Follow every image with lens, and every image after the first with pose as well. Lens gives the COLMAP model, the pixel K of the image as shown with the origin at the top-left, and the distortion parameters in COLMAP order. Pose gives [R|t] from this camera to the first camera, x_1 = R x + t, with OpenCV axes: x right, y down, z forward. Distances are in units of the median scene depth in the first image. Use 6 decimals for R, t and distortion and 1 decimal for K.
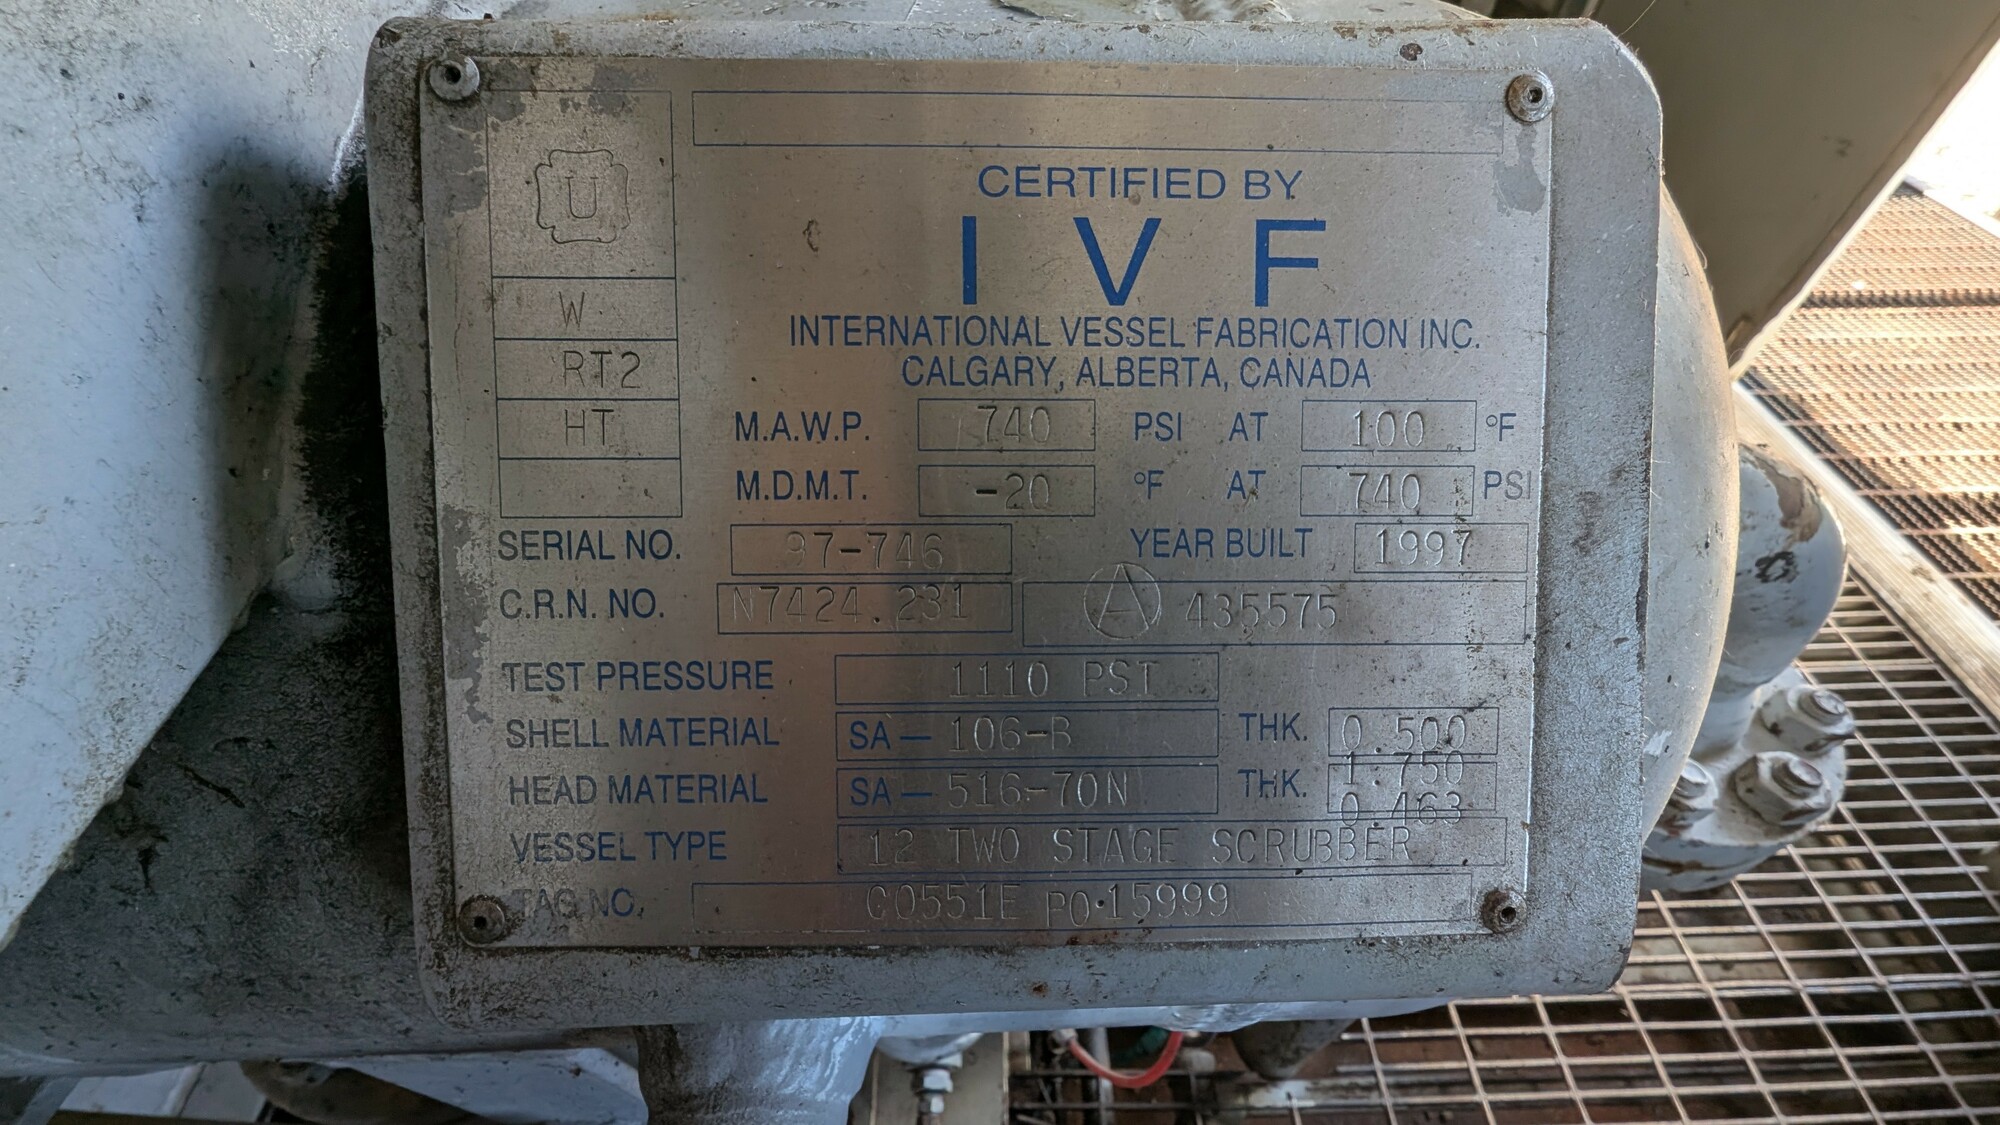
lens RADIAL K [[823.8, 0, 1001.4], [0, 823.8, 573.3], [0, 0, 1]] dist [-0.004282, -0.000317]
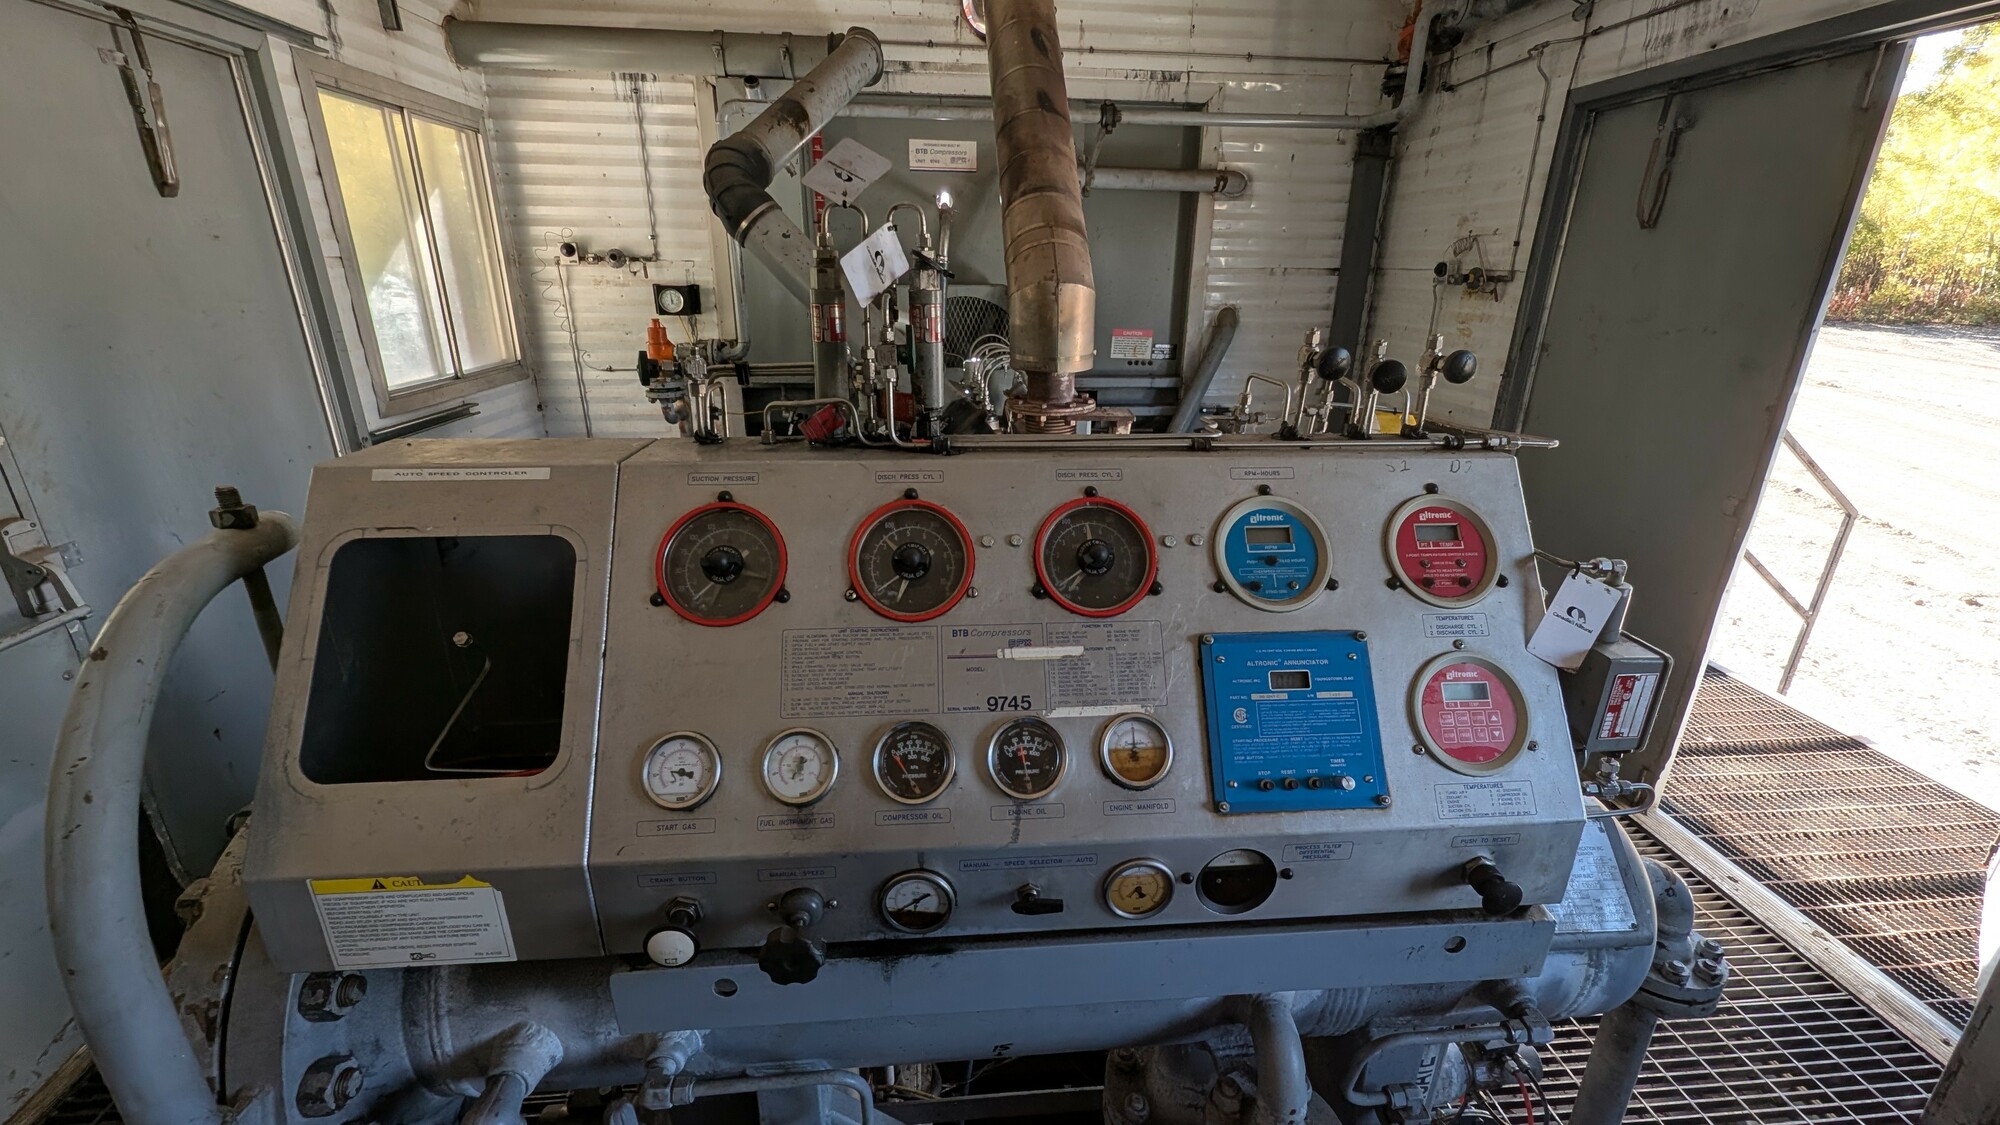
lens RADIAL K [[823.8, 0, 995.8], [0, 823.8, 559.3], [0, 0, 1]] dist [-0.004282, -0.000317]
pose [[0.998559, -0.009161, 0.052883, -0.383934], [0.033798, 0.872749, -0.486998, 0.059101], [-0.041692, 0.488083, 0.871801, -0.474743]]
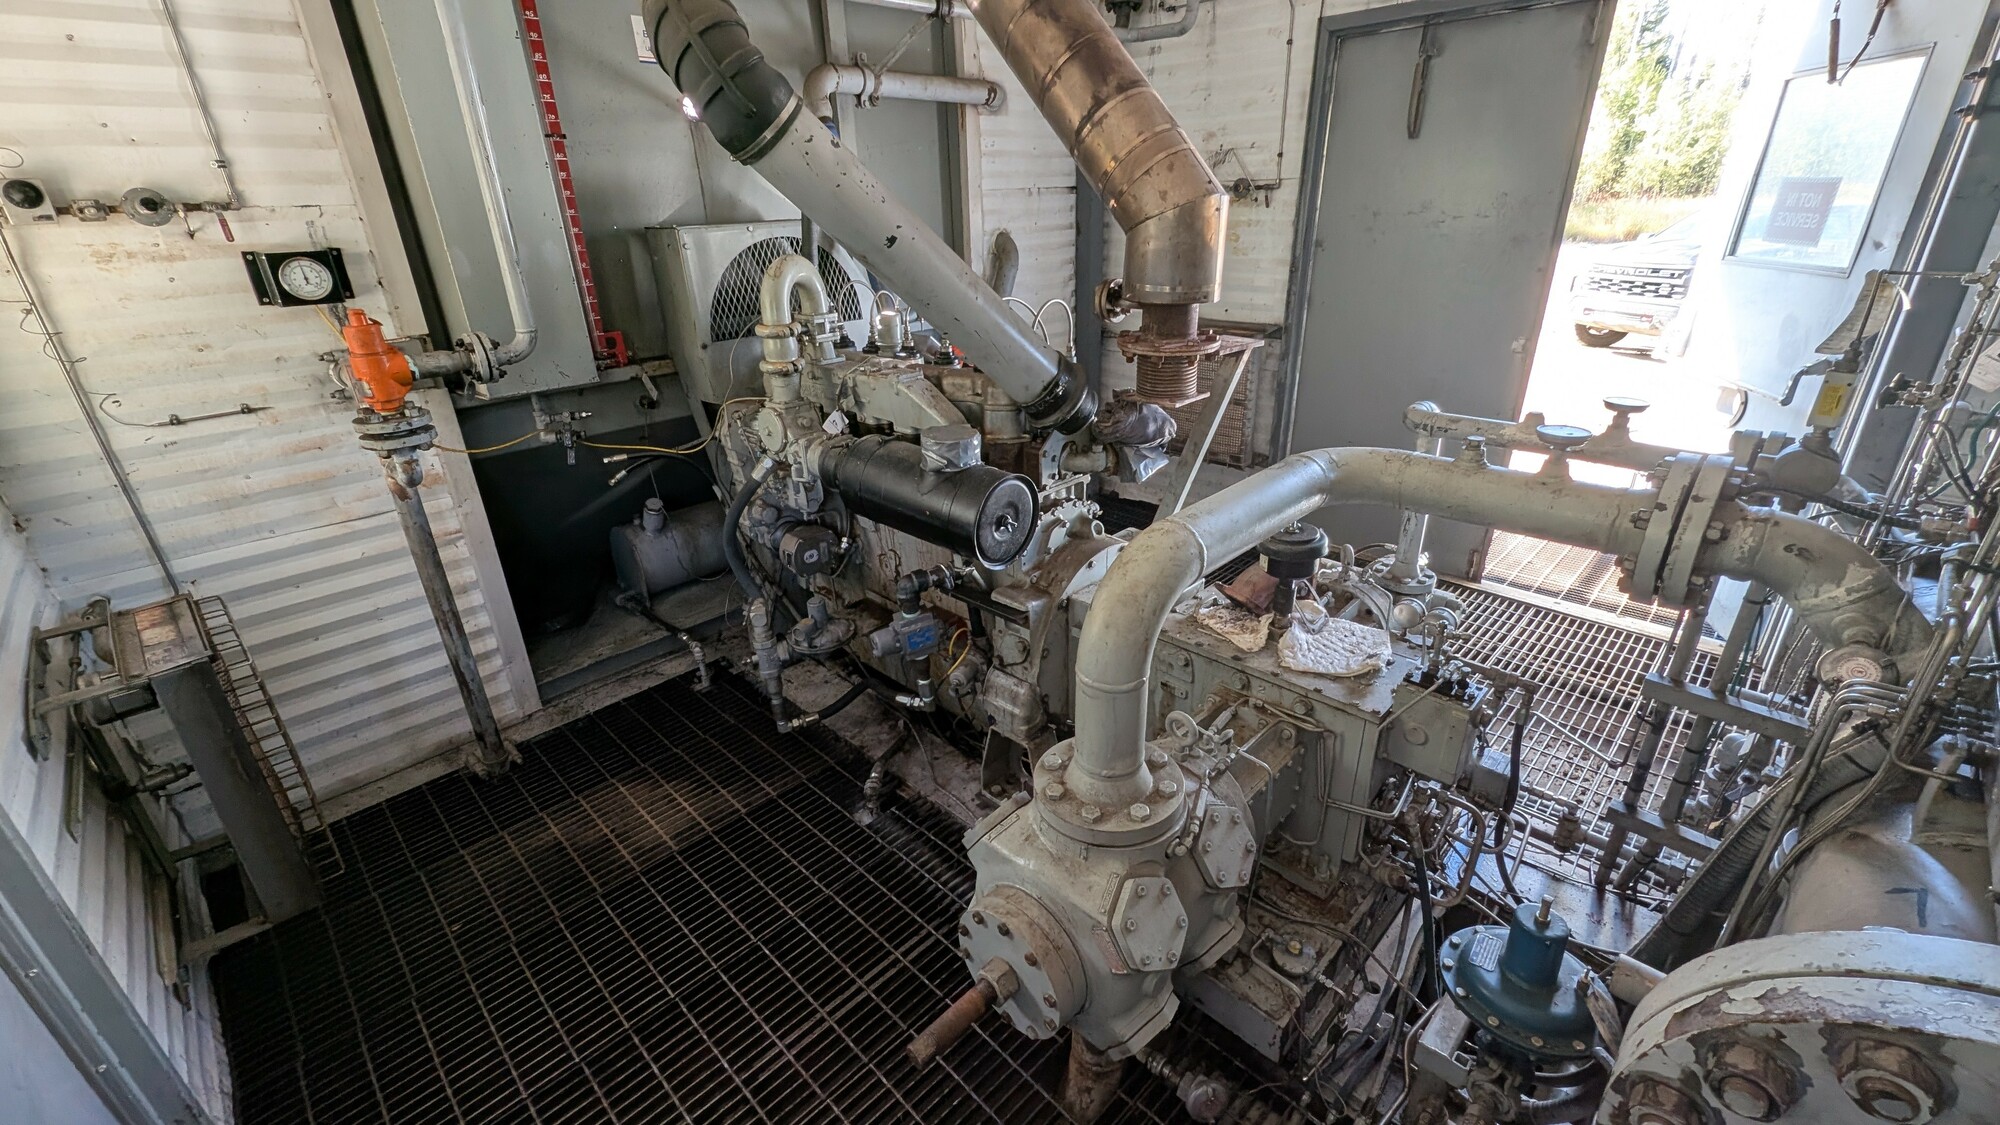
lens RADIAL K [[823.8, 0, 994.1], [0, 823.8, 562.1], [0, 0, 1]] dist [-0.004282, -0.000317]
pose [[0.724971, -0.300707, 0.619672, -1.199542], [0.539182, 0.807594, -0.238903, -0.400418], [-0.428604, 0.507313, 0.747618, -0.052438]]
